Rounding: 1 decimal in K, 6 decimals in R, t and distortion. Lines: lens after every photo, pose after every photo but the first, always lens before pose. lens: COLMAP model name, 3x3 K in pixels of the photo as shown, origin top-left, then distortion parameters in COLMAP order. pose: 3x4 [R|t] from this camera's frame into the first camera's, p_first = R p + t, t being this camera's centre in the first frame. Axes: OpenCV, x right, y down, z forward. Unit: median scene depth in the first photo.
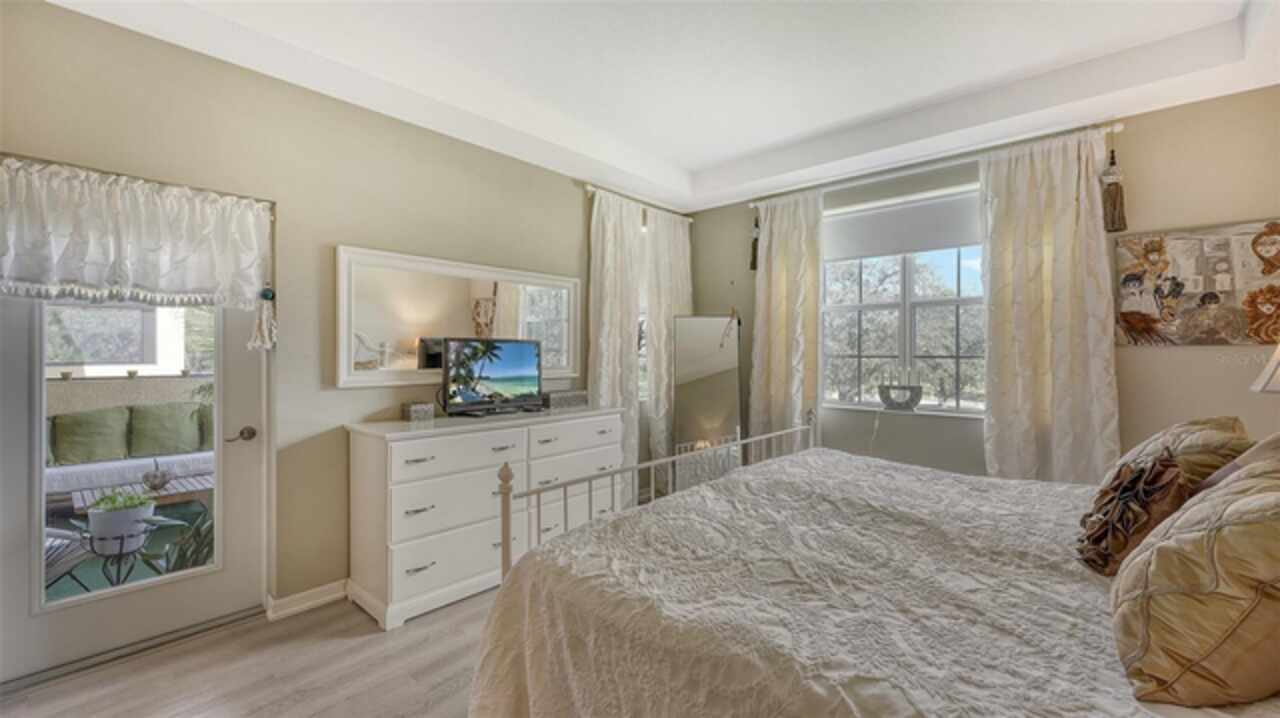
lens RADIAL K [[512.8, 0, 645.3], [0, 512.8, 355.3], [0, 0, 1]] dist [-0.003783, -0.000144]
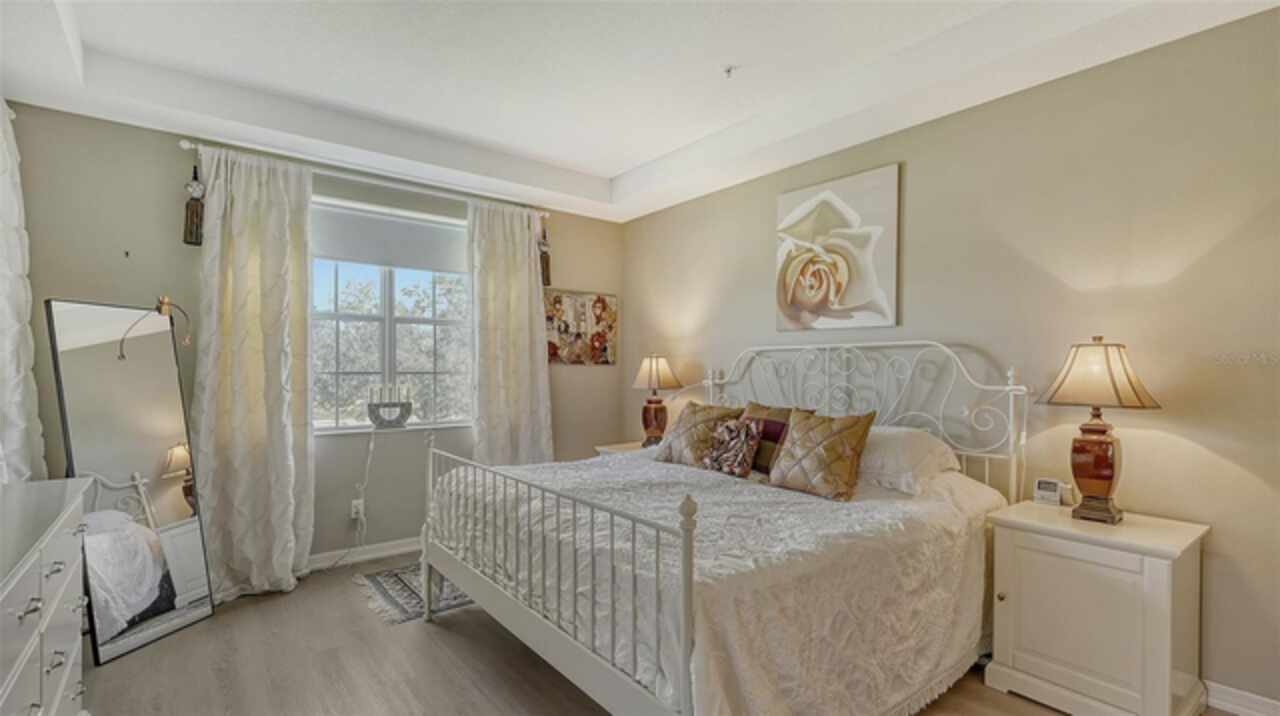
lens RADIAL K [[581.9, 0, 635.4], [0, 581.9, 363.2], [0, 0, 1]] dist [-0.006984, 0.001190]
pose [[0.167211, 0.009541, 0.985875, -0.649852], [0.001719, 0.999949, -0.009968, -0.005048], [-0.985920, 0.003361, 0.167186, 0.466828]]
